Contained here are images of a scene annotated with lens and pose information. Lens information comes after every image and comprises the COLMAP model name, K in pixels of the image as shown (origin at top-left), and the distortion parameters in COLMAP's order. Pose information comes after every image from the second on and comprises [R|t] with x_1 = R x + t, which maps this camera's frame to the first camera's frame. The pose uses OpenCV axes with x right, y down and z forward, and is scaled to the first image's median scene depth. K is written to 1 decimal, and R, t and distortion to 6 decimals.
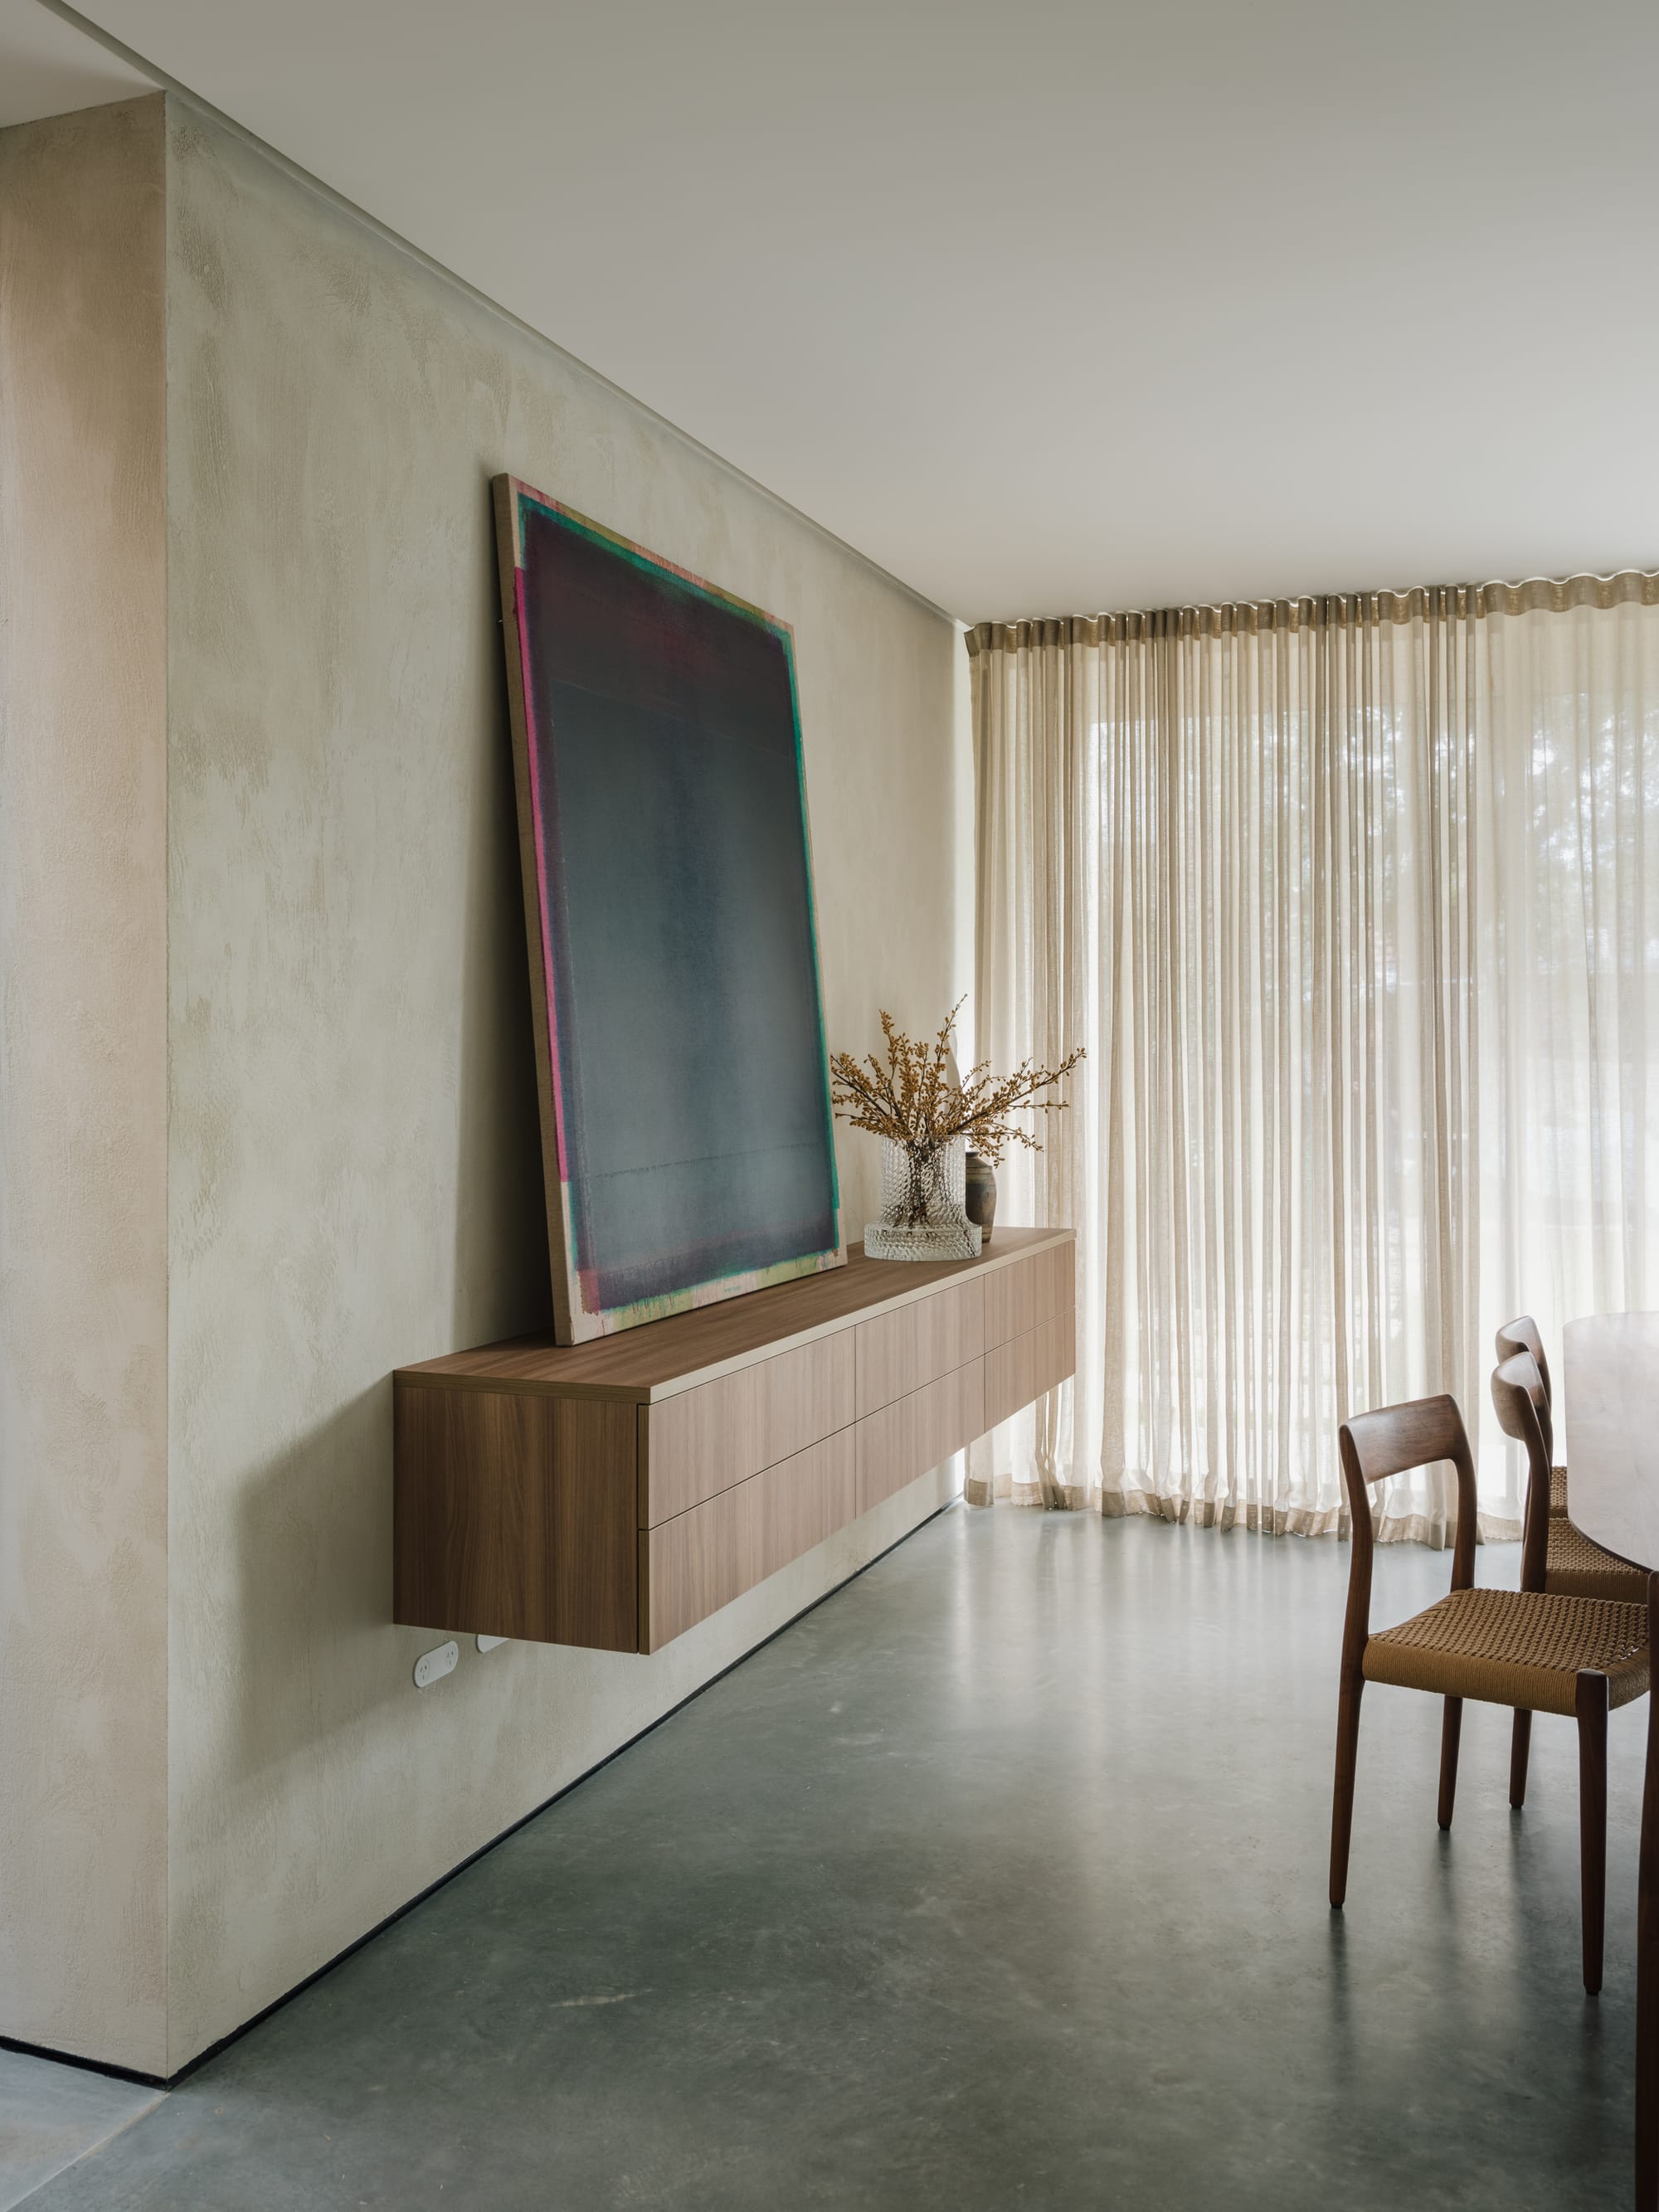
lens RADIAL K [[2049.2, 0, 758.9], [0, 2049.2, 1080.5], [0, 0, 1]] dist [-0.001389, -0.018490]
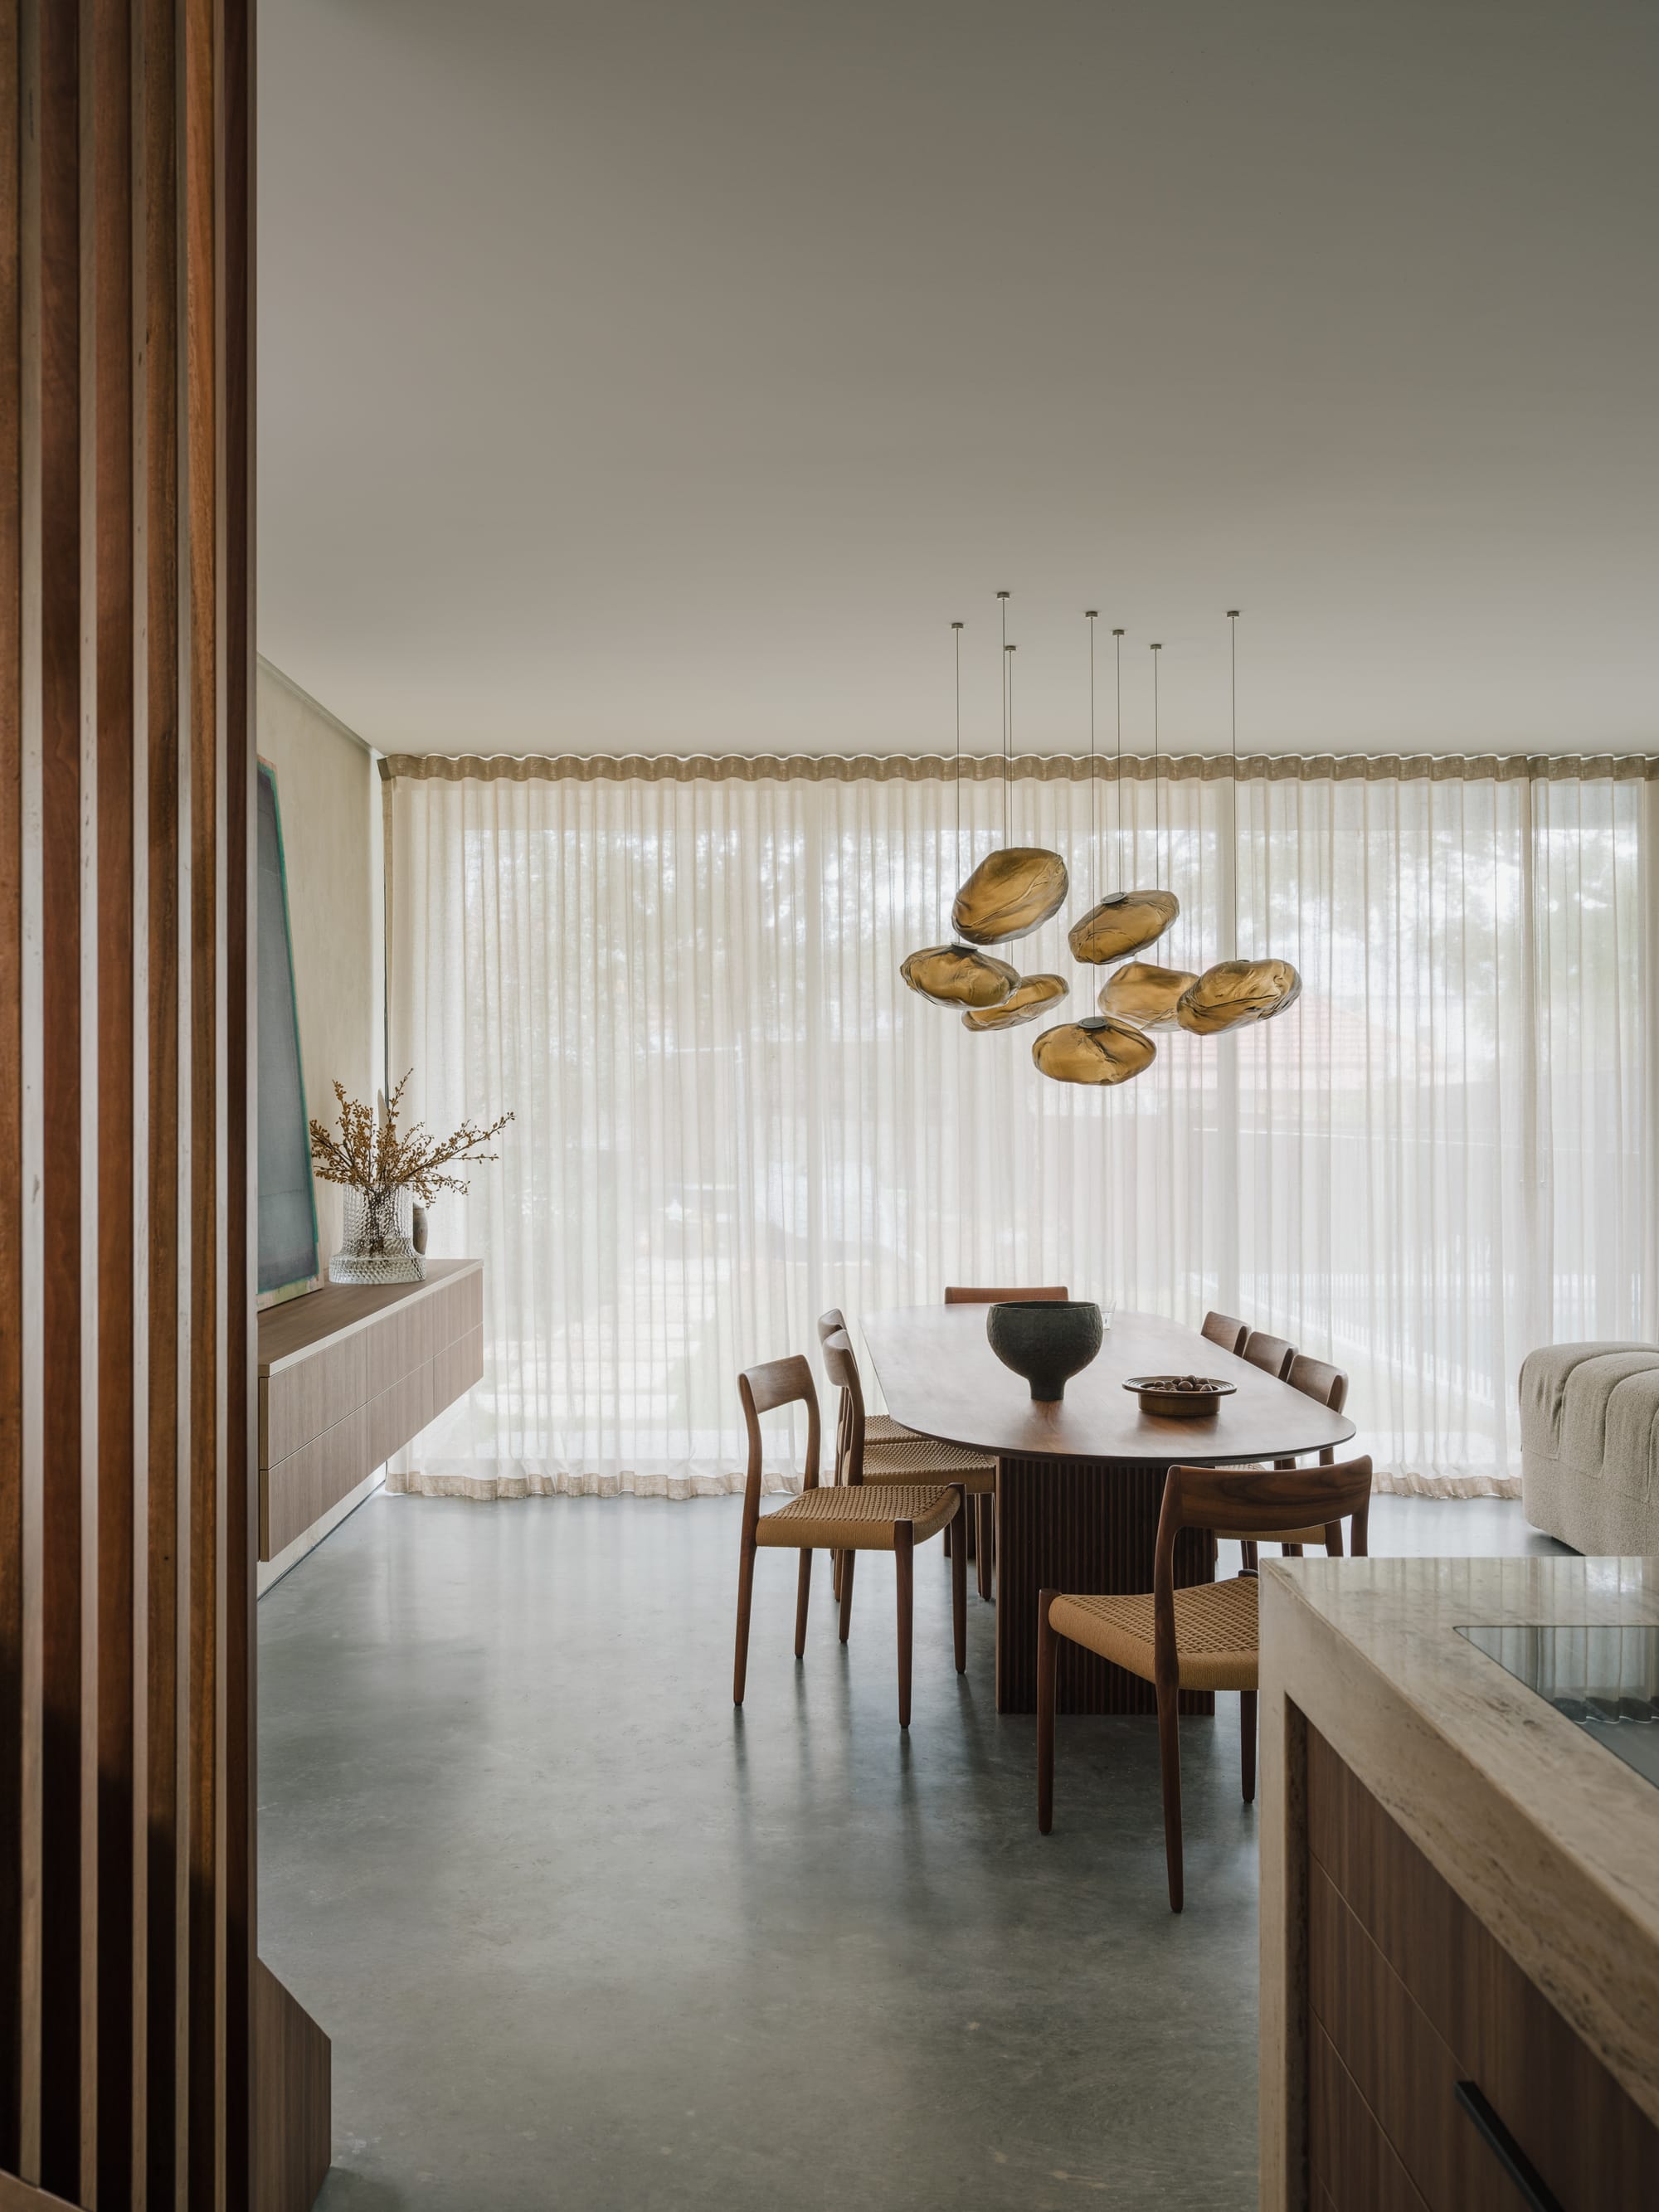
lens RADIAL K [[2318.1, 0, 837.4], [0, 2318.1, 1147.1], [0, 0, 1]] dist [-0.006994, -0.004443]
pose [[0.918121, -0.005488, 0.396263, -0.222688], [0.004588, 0.999984, 0.003218, 0.002174], [-0.396274, -0.001137, 0.918131, -0.394564]]
